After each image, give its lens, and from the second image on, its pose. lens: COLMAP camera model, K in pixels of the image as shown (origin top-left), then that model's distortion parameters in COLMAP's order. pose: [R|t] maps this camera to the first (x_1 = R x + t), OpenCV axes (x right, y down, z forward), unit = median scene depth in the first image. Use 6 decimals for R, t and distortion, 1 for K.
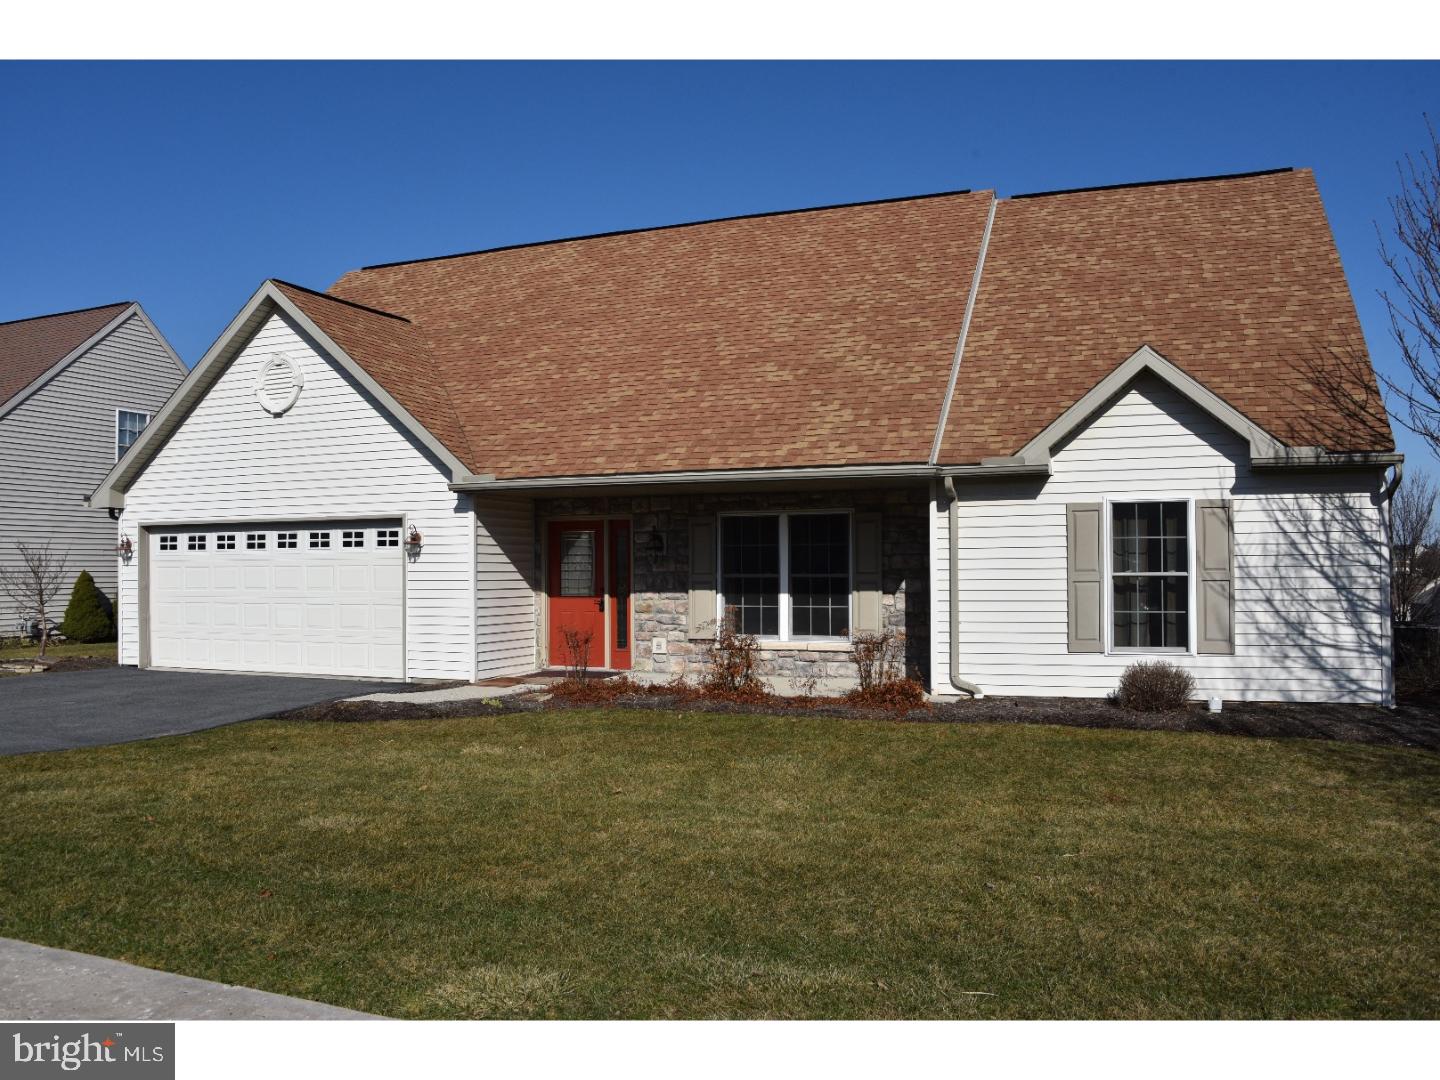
lens RADIAL K [[1174.9, 0, 720.0], [0, 1174.9, 540.0], [0, 0, 1]] dist [-0.155055, 0.130370]
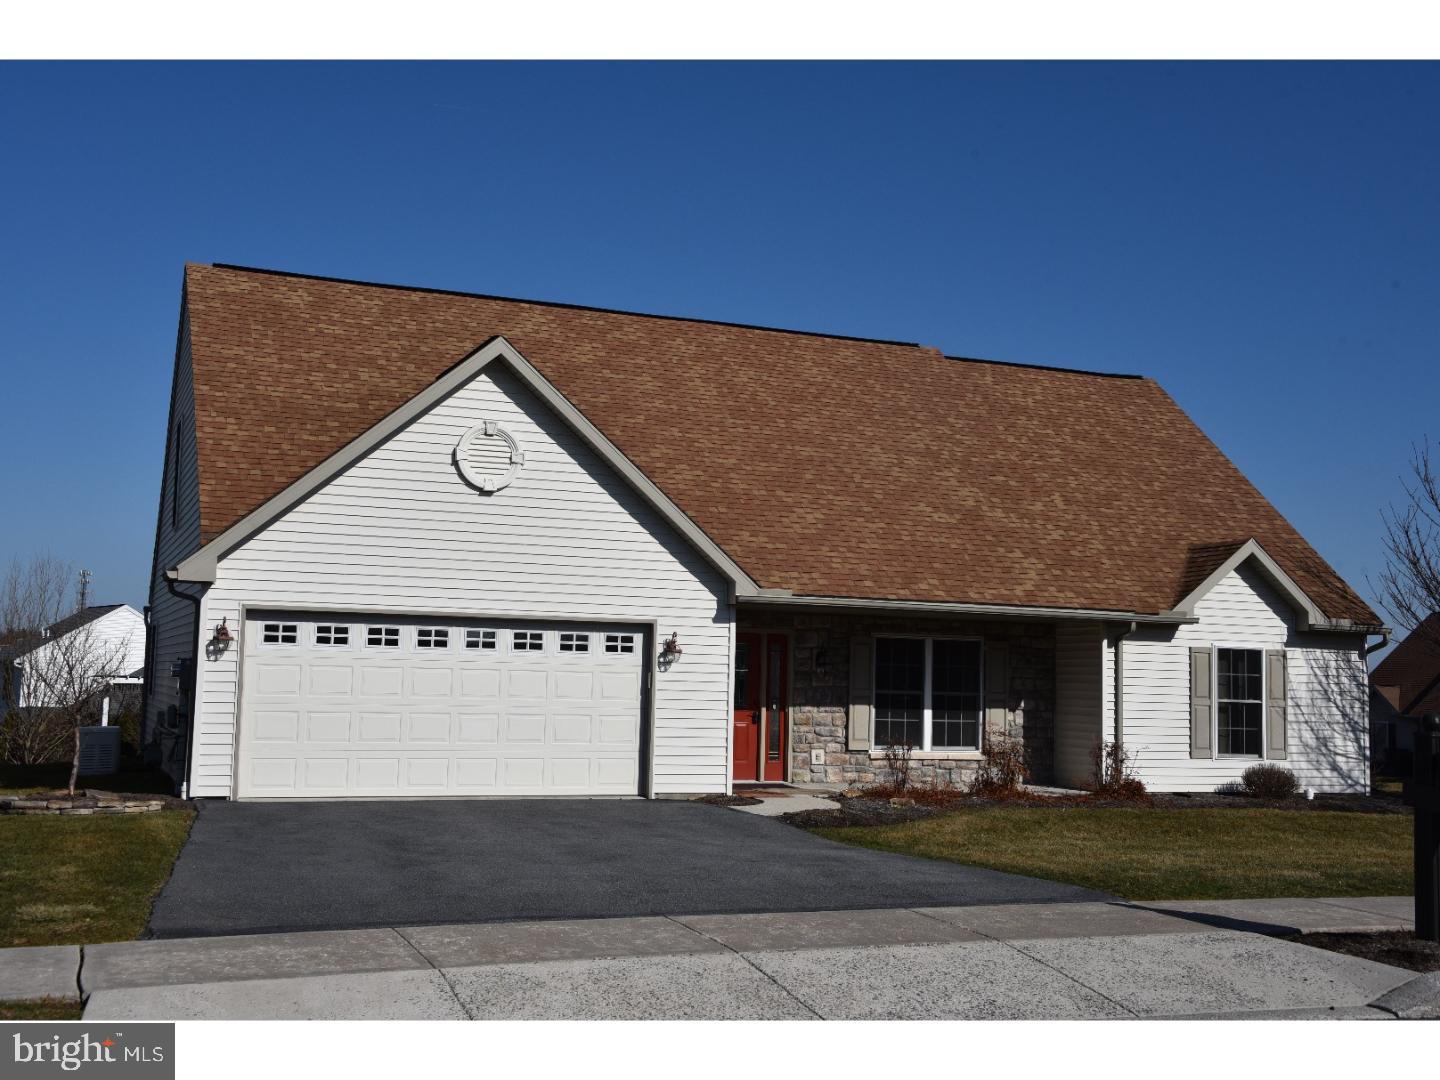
lens RADIAL K [[1741.7, 0, 720.0], [0, 1741.7, 540.0], [0, 0, 1]] dist [0.010744, 0.721320]
pose [[0.707551, 0.081503, 0.701946, -1.555075], [-0.045185, 0.996512, -0.070160, 0.012628], [-0.705216, 0.017924, 0.708766, -0.057973]]
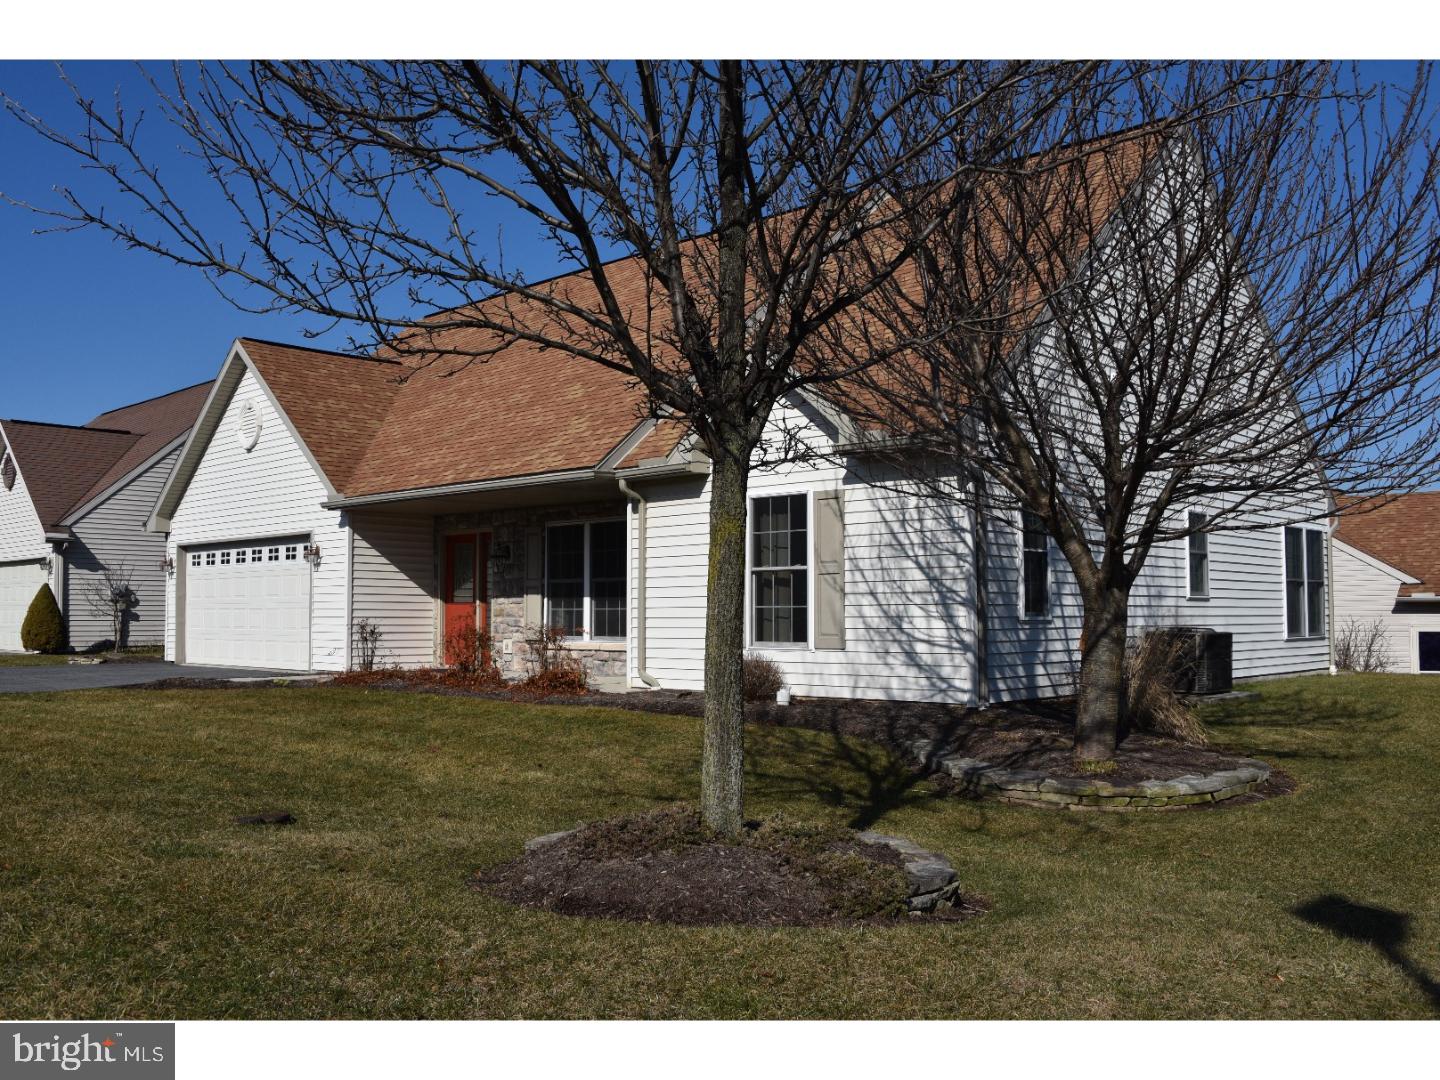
lens RADIAL K [[1232.7, 0, 720.0], [0, 1232.7, 540.0], [0, 0, 1]] dist [-0.053798, -0.002640]
pose [[0.933757, -0.015737, -0.357562, 0.697669], [0.001862, 0.999233, -0.039116, 0.046233], [0.357904, 0.035859, 0.933070, -0.009555]]
